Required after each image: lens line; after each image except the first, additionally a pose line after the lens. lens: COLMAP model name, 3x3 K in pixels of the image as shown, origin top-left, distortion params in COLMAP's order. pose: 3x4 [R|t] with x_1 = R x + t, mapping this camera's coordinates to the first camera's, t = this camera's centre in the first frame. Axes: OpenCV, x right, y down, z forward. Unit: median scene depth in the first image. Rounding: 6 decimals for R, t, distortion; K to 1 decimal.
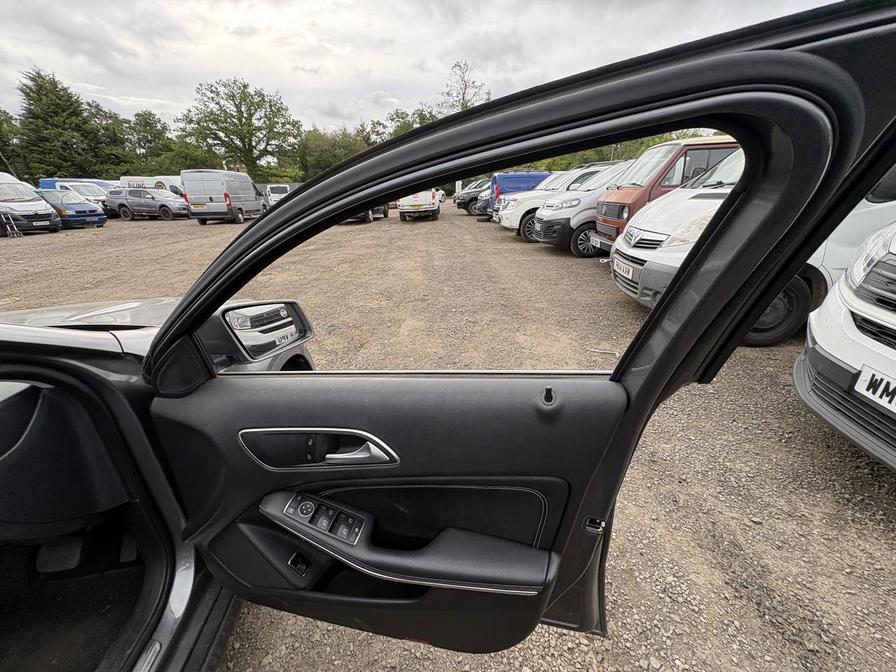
lens RADIAL K [[357.8, 0, 450.1], [0, 357.8, 337.0], [0, 0, 1]] dist [-0.001807, 0.000219]
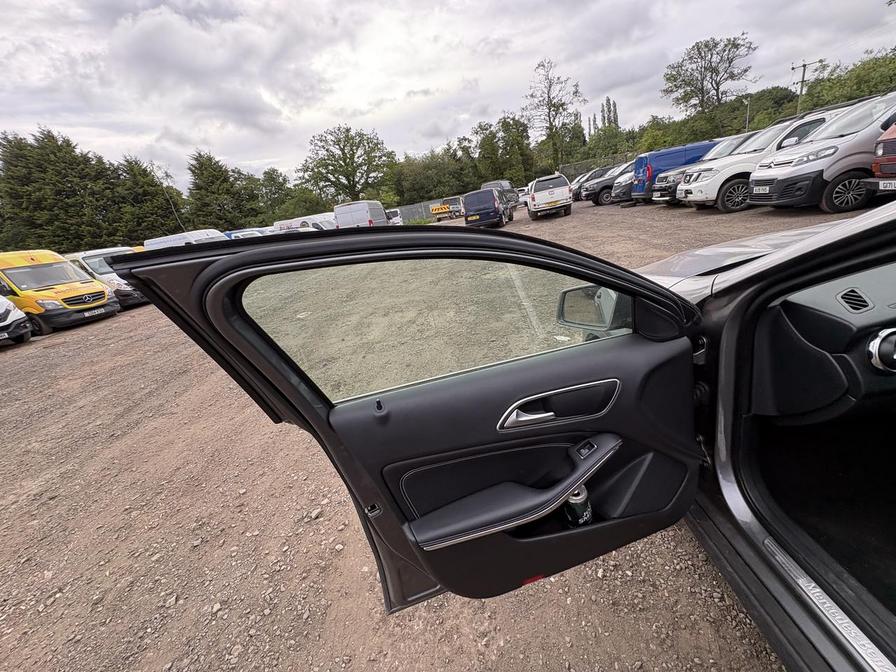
lens RADIAL K [[356.9, 0, 446.3], [0, 356.9, 337.3], [0, 0, 1]] dist [-0.000877, -0.000069]
pose [[0.970644, -0.076203, -0.228132, -0.072438], [0.070477, 0.996962, -0.033152, 0.008229], [0.229965, 0.016101, 0.973066, -0.013027]]
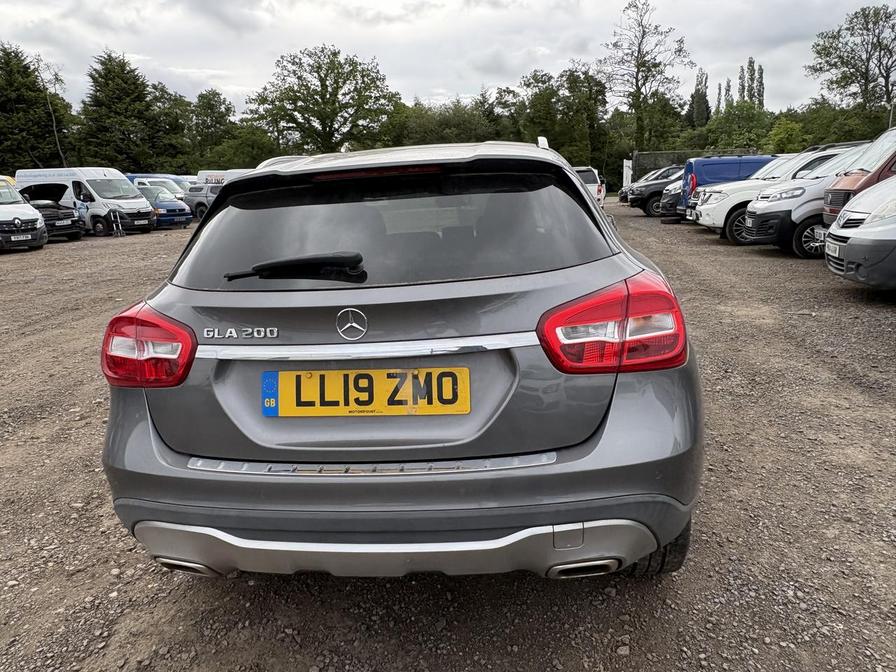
lens RADIAL K [[607.2, 0, 444.1], [0, 607.2, 332.2], [0, 0, 1]] dist [-0.000398, 0.000203]
pose [[0.968563, 0.049137, -0.243869, -0.014524], [-0.085485, 0.986344, -0.140777, 0.036782], [0.233621, 0.157198, 0.959536, -0.084880]]
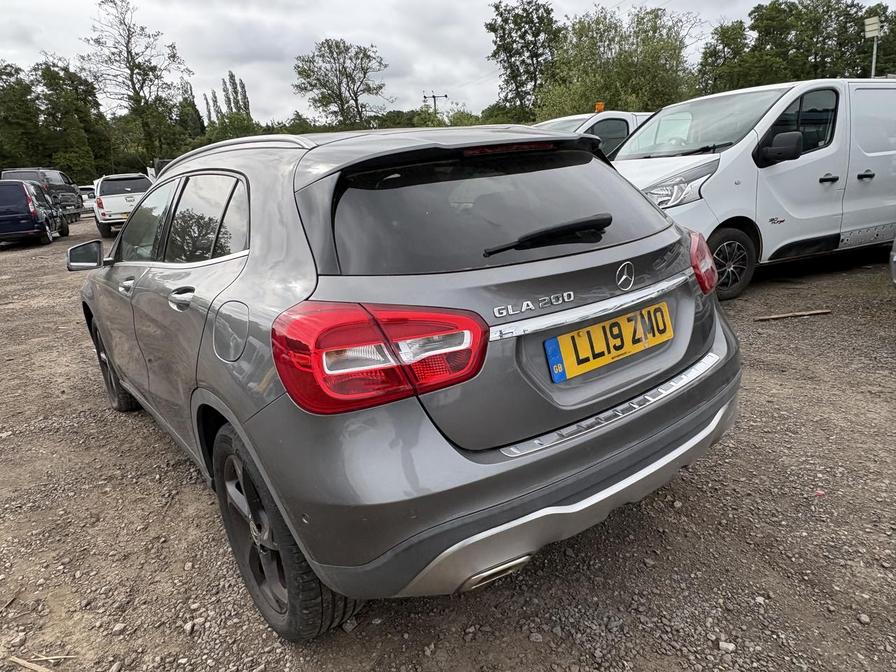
lens RADIAL K [[604.9, 0, 453.7], [0, 604.9, 343.3], [0, 0, 1]] dist [-0.001478, 0.000162]
pose [[0.864975, -0.157533, 0.476446, -0.060890], [0.222849, 0.971276, -0.083432, 0.036896], [-0.449618, 0.178343, 0.875236, -0.081003]]
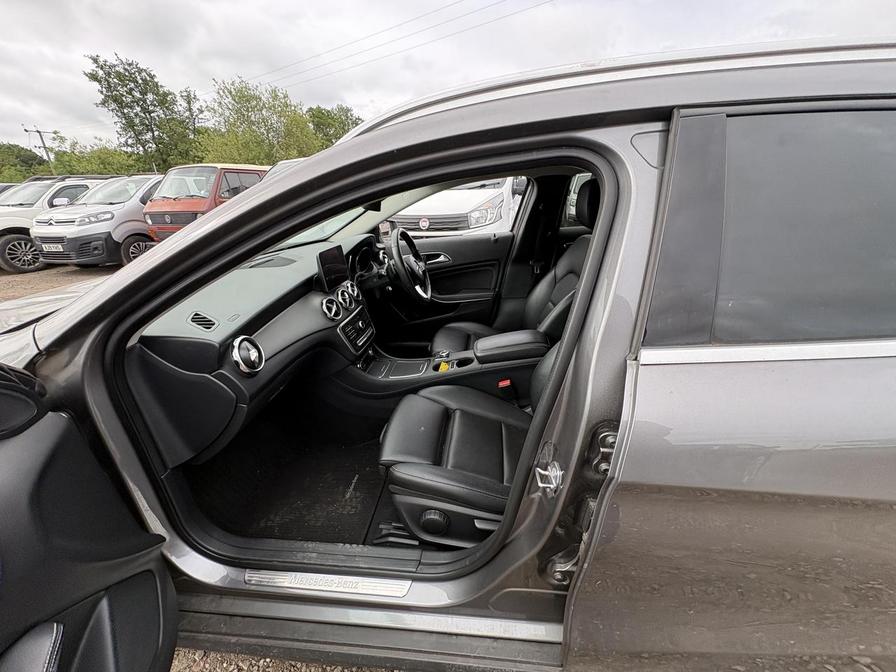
lens RADIAL K [[357.8, 0, 450.1], [0, 357.8, 337.0], [0, 0, 1]] dist [-0.001807, 0.000219]
pose [[0.246518, -0.329521, 0.911397, -0.070396], [0.381500, 0.897487, 0.221302, 0.008876], [-0.890891, 0.293144, 0.346959, -0.008111]]
